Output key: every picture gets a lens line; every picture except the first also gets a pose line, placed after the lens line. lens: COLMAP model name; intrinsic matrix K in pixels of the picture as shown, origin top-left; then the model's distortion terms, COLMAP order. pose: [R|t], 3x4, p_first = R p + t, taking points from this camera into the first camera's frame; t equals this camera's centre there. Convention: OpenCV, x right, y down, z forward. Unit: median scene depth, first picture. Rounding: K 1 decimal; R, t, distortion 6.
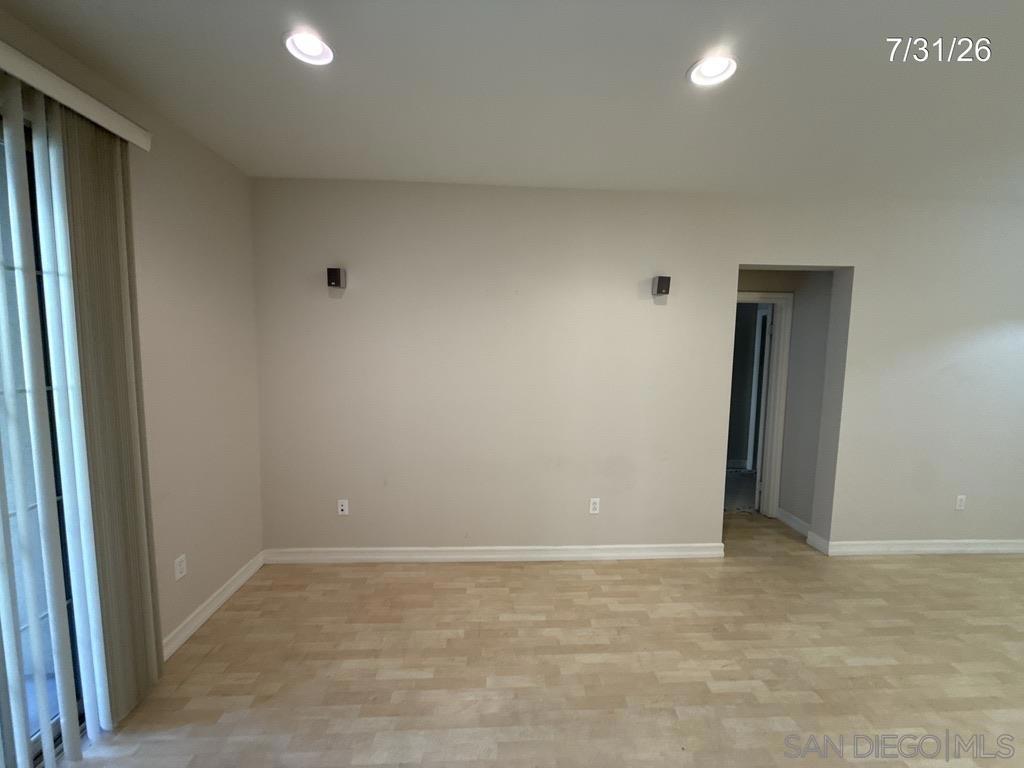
lens RADIAL K [[409.3, 0, 513.0], [0, 409.3, 383.6], [0, 0, 1]] dist [0.001745, 0.000298]
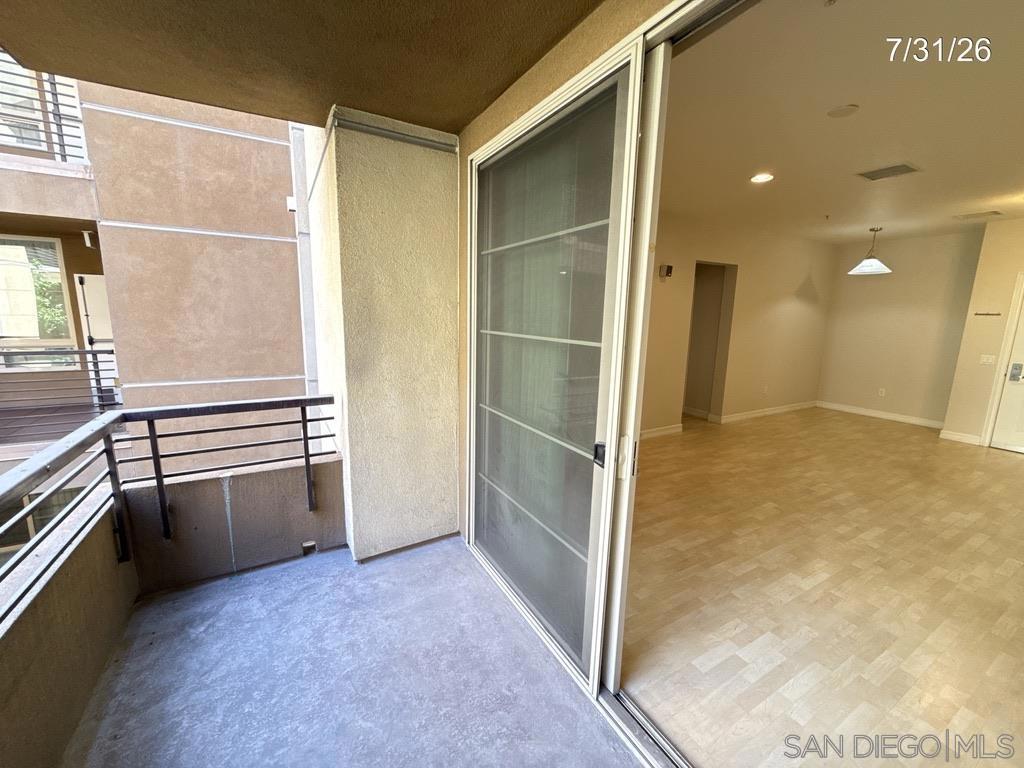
lens RADIAL K [[409.3, 0, 513.6], [0, 409.3, 383.9], [0, 0, 1]] dist [0.001745, 0.000298]
pose [[0.894026, -0.073270, 0.441982, -1.051288], [0.033278, 0.994671, 0.097579, 0.036181], [-0.446777, -0.072530, 0.891701, -0.255403]]
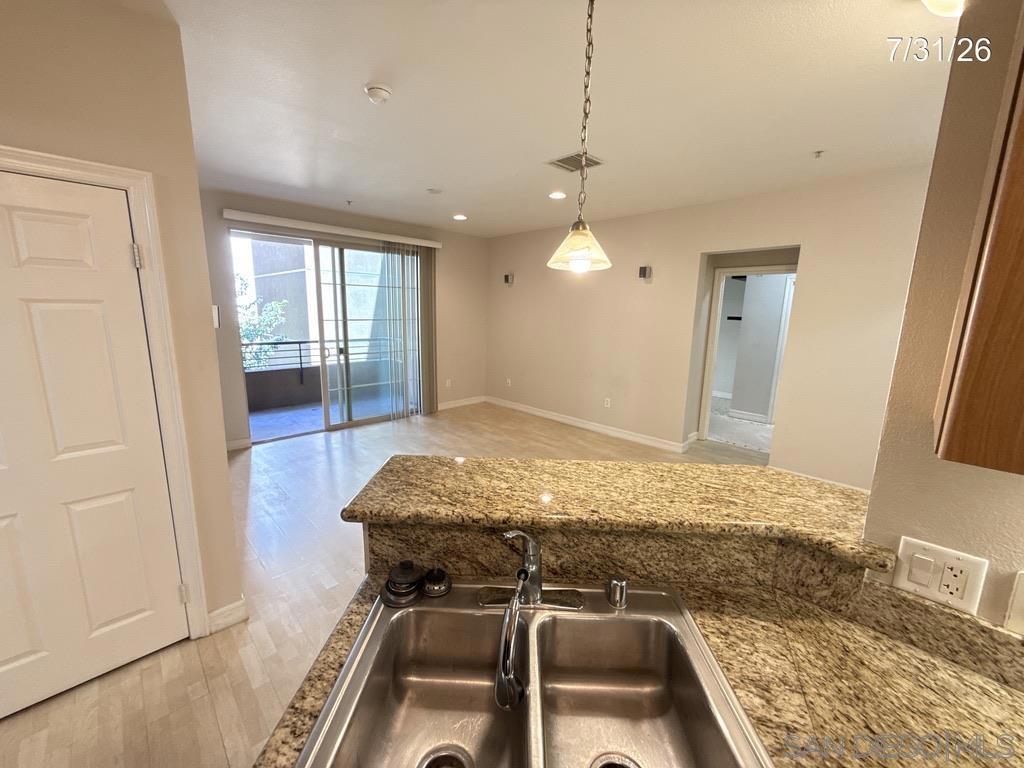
lens RADIAL K [[409.3, 0, 508.6], [0, 409.3, 385.8], [0, 0, 1]] dist [0.001745, 0.000298]
pose [[0.665746, 0.139020, -0.733114, 1.385418], [-0.079907, 0.990124, 0.115193, 0.070222], [0.741888, -0.018108, 0.670279, -0.558673]]
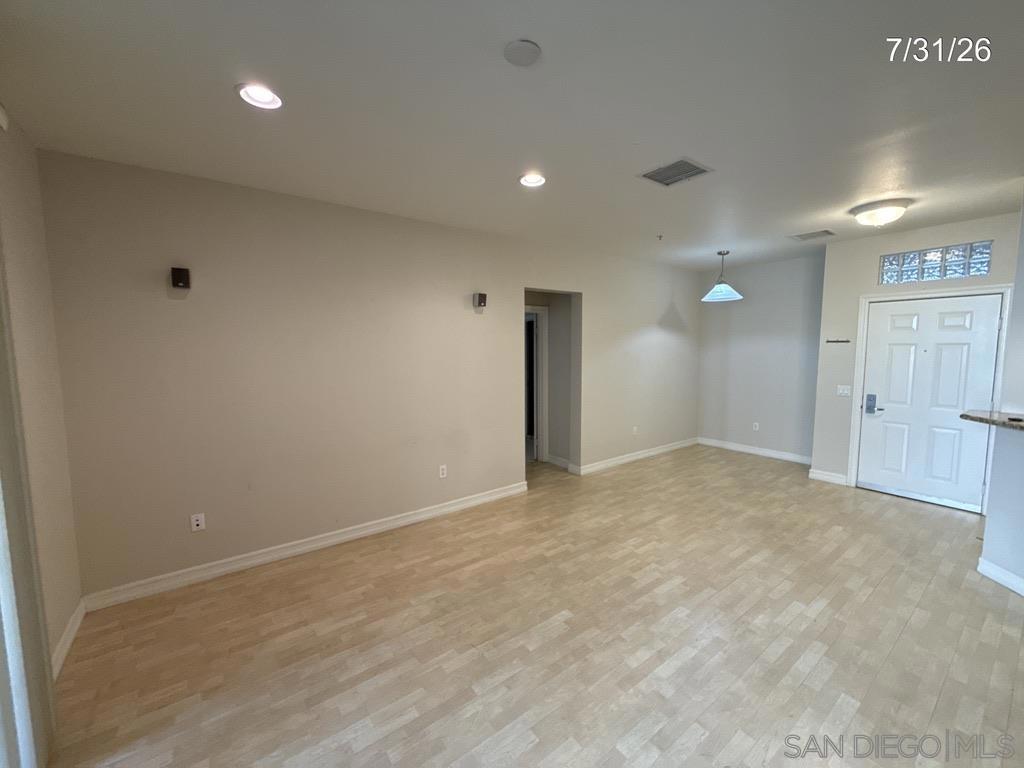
lens RADIAL K [[409.3, 0, 513.4], [0, 409.3, 385.7], [0, 0, 1]] dist [0.001745, 0.000298]
pose [[0.832594, -0.074482, 0.548853, -0.344344], [0.069969, 0.997123, 0.029173, 0.014318], [-0.549446, 0.014113, 0.835410, -0.213154]]
